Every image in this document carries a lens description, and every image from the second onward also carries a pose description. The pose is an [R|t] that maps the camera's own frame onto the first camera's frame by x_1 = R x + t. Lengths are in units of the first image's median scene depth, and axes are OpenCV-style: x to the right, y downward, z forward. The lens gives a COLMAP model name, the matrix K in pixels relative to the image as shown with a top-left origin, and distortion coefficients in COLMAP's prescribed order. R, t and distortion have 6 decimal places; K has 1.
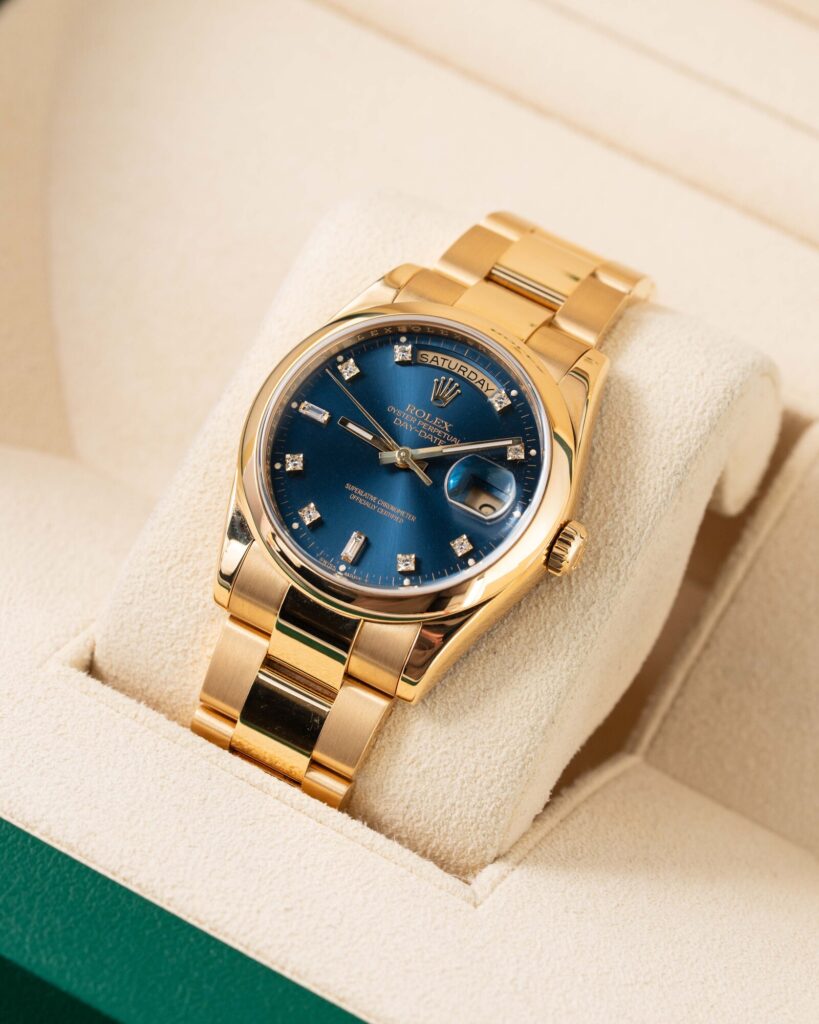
lens RADIAL K [[5082.8, 0, 411.1], [0, 5082.8, 511.1], [0, 0, 1]] dist [0.709674, 0.000000]
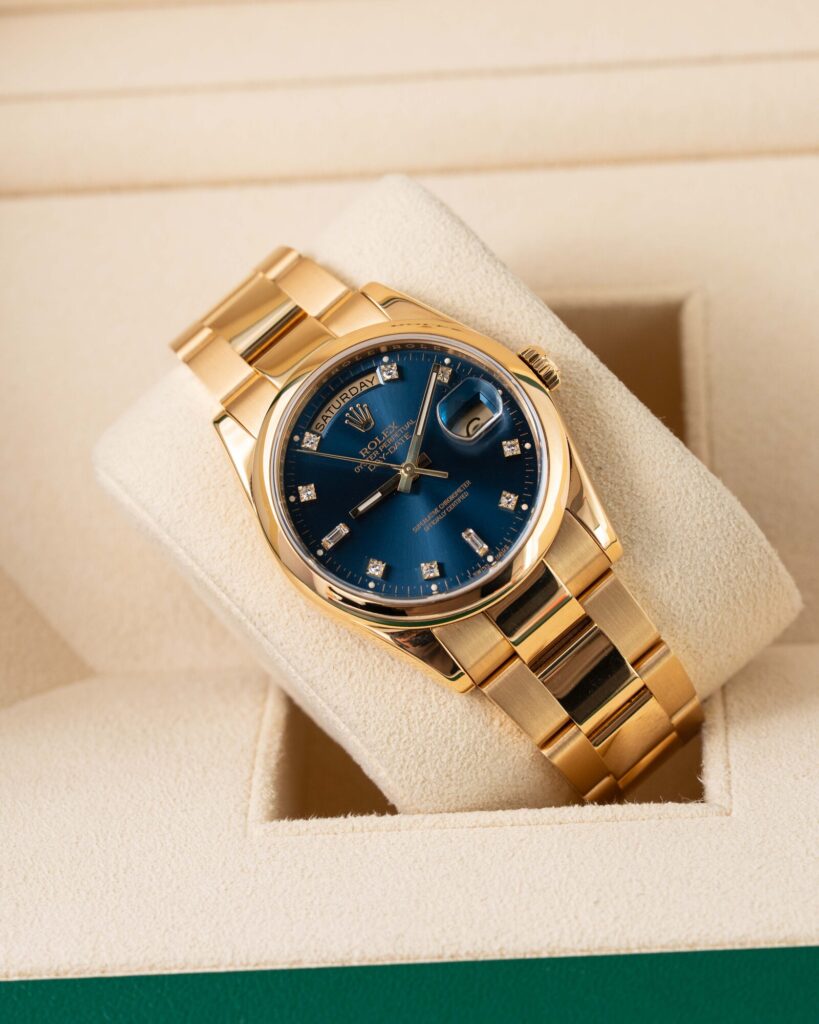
lens RADIAL K [[5082.8, 0, 415.3], [0, 5082.8, 516.7], [0, 0, 1]] dist [0.709674, 0.000000]
pose [[0.327968, -0.888053, 0.322177, -0.351136], [0.904394, 0.393697, 0.164542, -0.180219], [-0.272962, 0.237411, 0.932270, 0.009411]]
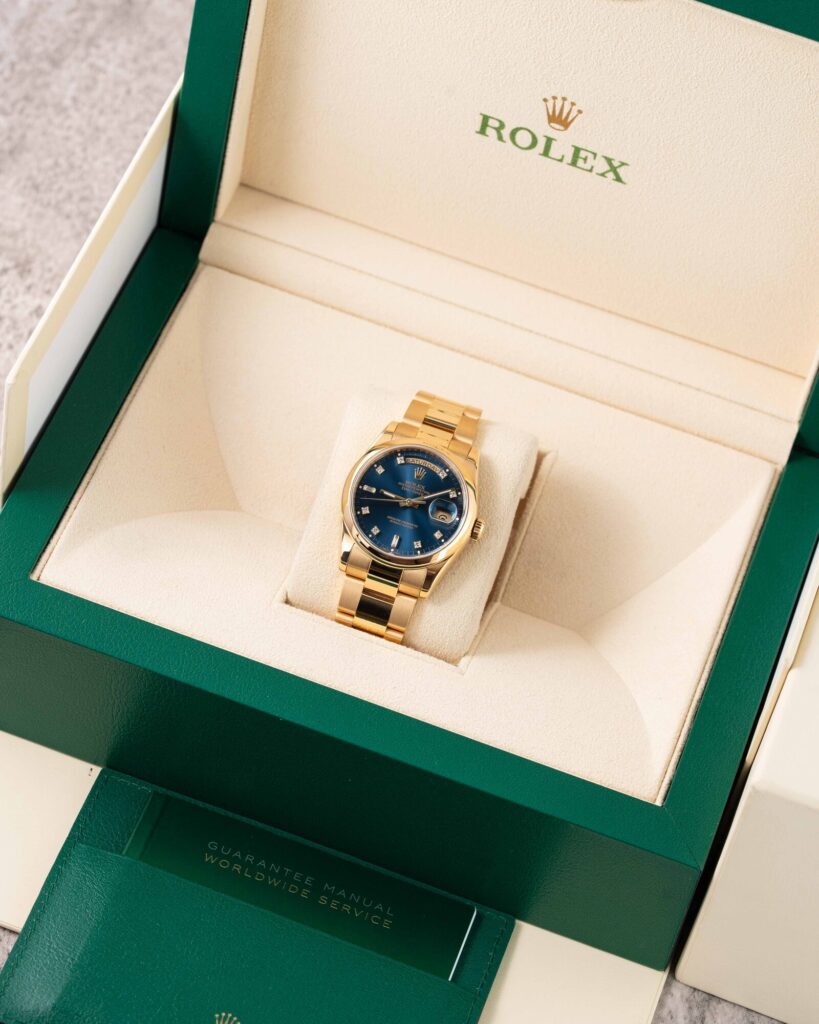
lens RADIAL K [[5082.8, 0, 408.3], [0, 5082.8, 512.5], [0, 0, 1]] dist [0.709674, 0.000000]
pose [[0.975829, -0.143437, 0.164875, -0.413392], [0.130919, 0.987786, 0.084496, -0.216349], [-0.174981, -0.060869, 0.982688, -1.453373]]
